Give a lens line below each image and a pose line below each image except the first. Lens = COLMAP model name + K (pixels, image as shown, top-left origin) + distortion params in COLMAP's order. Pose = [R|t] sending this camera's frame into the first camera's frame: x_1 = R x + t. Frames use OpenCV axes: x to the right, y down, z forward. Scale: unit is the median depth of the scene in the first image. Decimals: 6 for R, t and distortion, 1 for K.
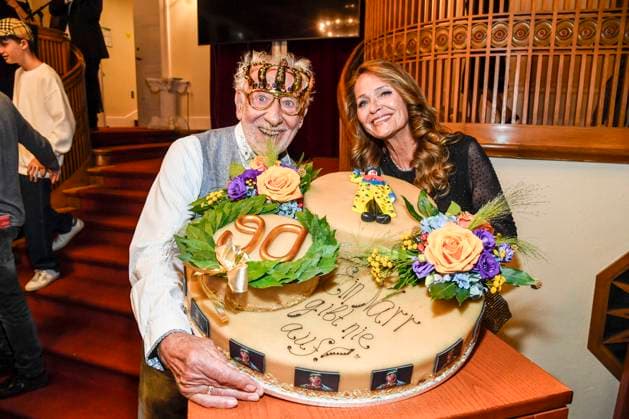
lens RADIAL K [[436.6, 0, 314.5], [0, 436.6, 209.5], [0, 0, 1]] dist [-0.088945, 0.006166]
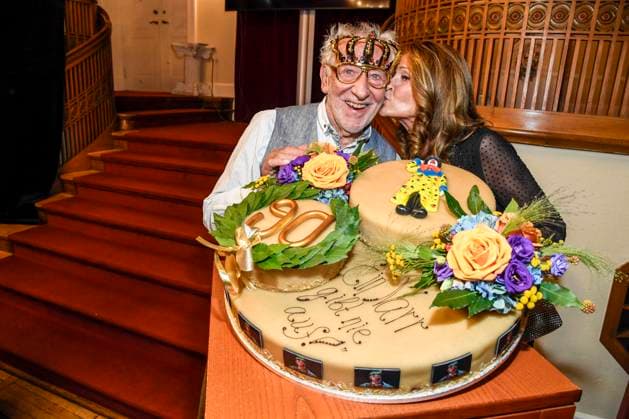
lens RADIAL K [[436.6, 0, 314.5], [0, 436.6, 209.5], [0, 0, 1]] dist [-0.088945, 0.006166]
pose [[0.924992, 0.080174, -0.371433, 0.333233], [-0.060442, 0.996087, 0.064485, -0.037451], [0.375149, -0.037198, 0.926218, 0.053394]]
